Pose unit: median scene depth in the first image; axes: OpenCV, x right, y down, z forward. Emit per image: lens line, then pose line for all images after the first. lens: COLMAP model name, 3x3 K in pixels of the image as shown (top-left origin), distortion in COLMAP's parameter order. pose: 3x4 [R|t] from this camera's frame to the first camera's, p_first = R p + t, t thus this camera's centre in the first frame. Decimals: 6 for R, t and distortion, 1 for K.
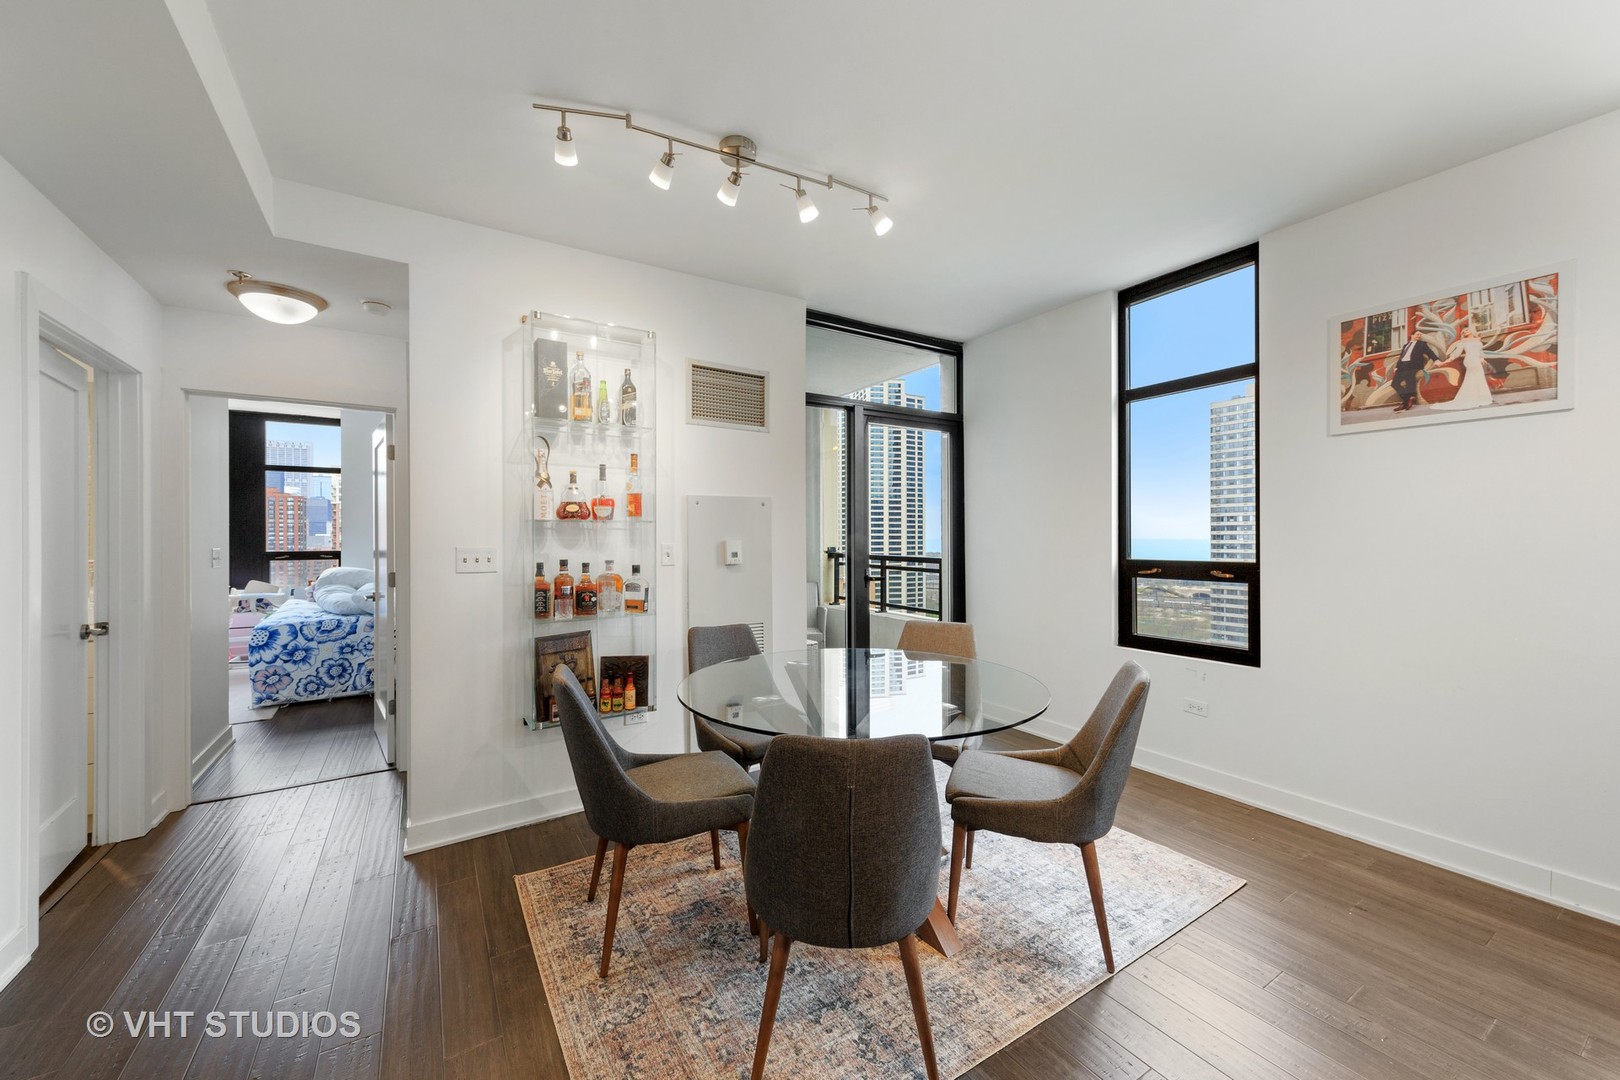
lens RADIAL K [[616.5, 0, 808.4], [0, 616.5, 539.5], [0, 0, 1]] dist [0.006724, -0.000193]
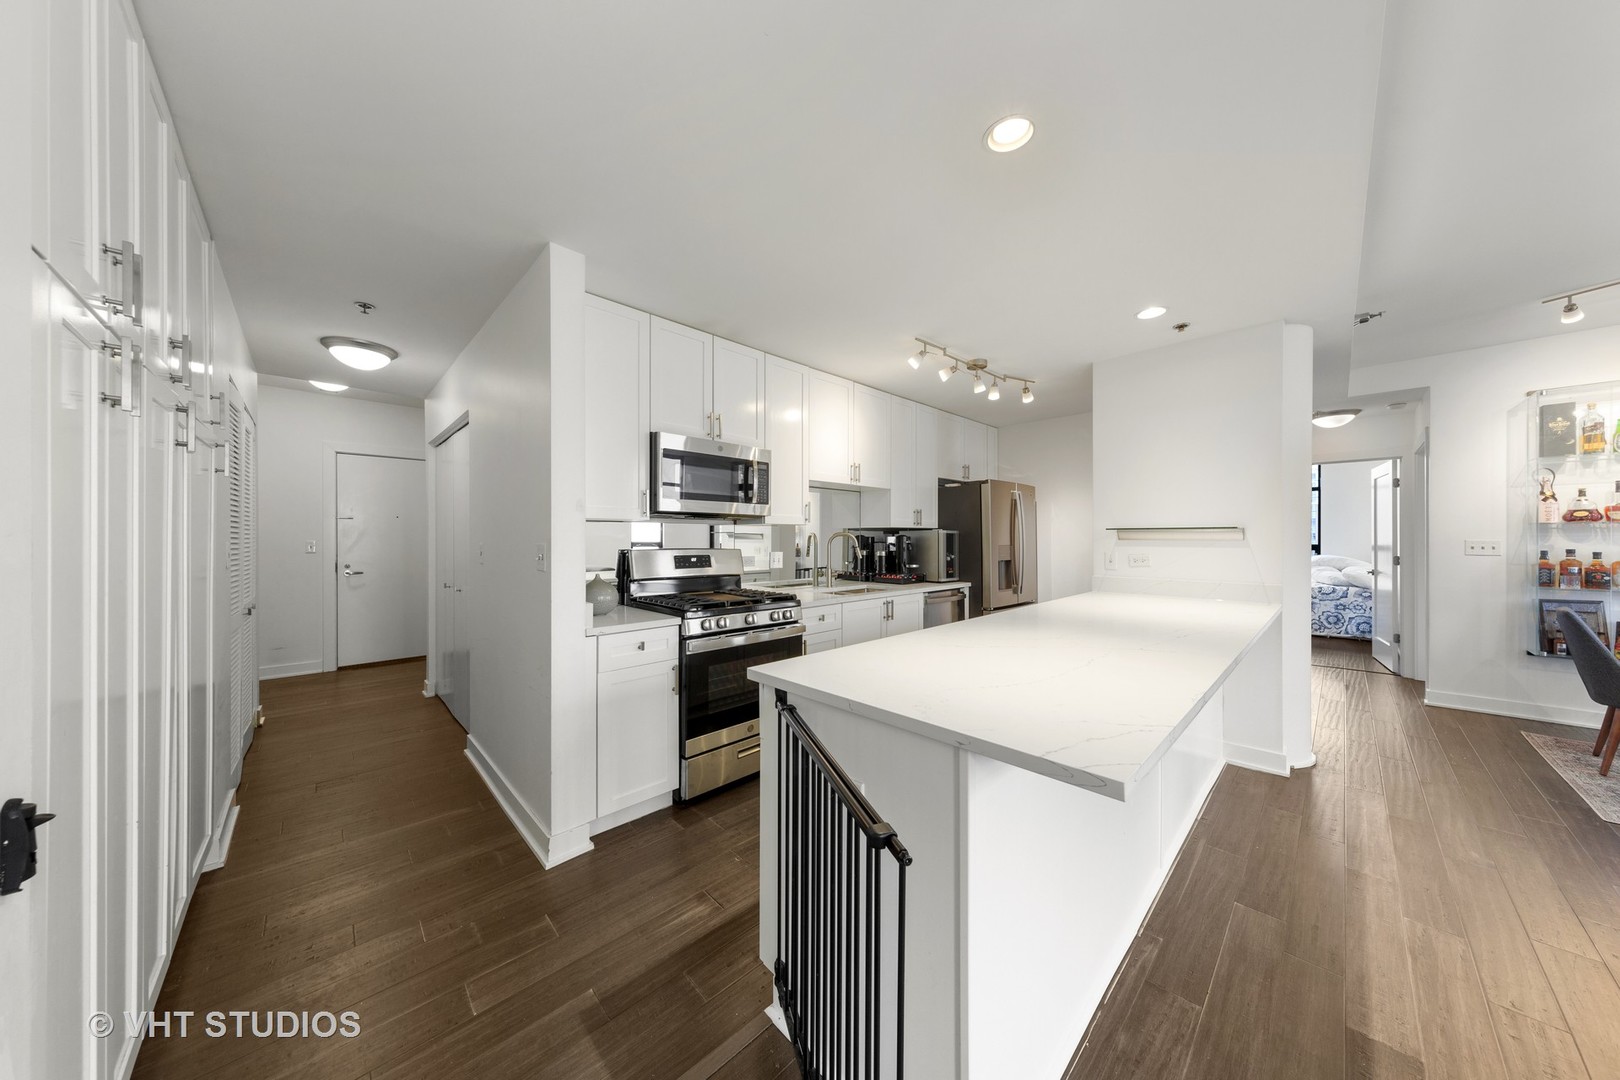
lens RADIAL K [[507.9, 0, 808.0], [0, 507.9, 537.0], [0, 0, 1]] dist [0.006482, -0.000233]
pose [[0.201107, 0.001839, -0.979568, 0.413956], [-0.002692, 0.999995, 0.001324, 0.006214], [0.979566, 0.002371, 0.201111, -0.967758]]
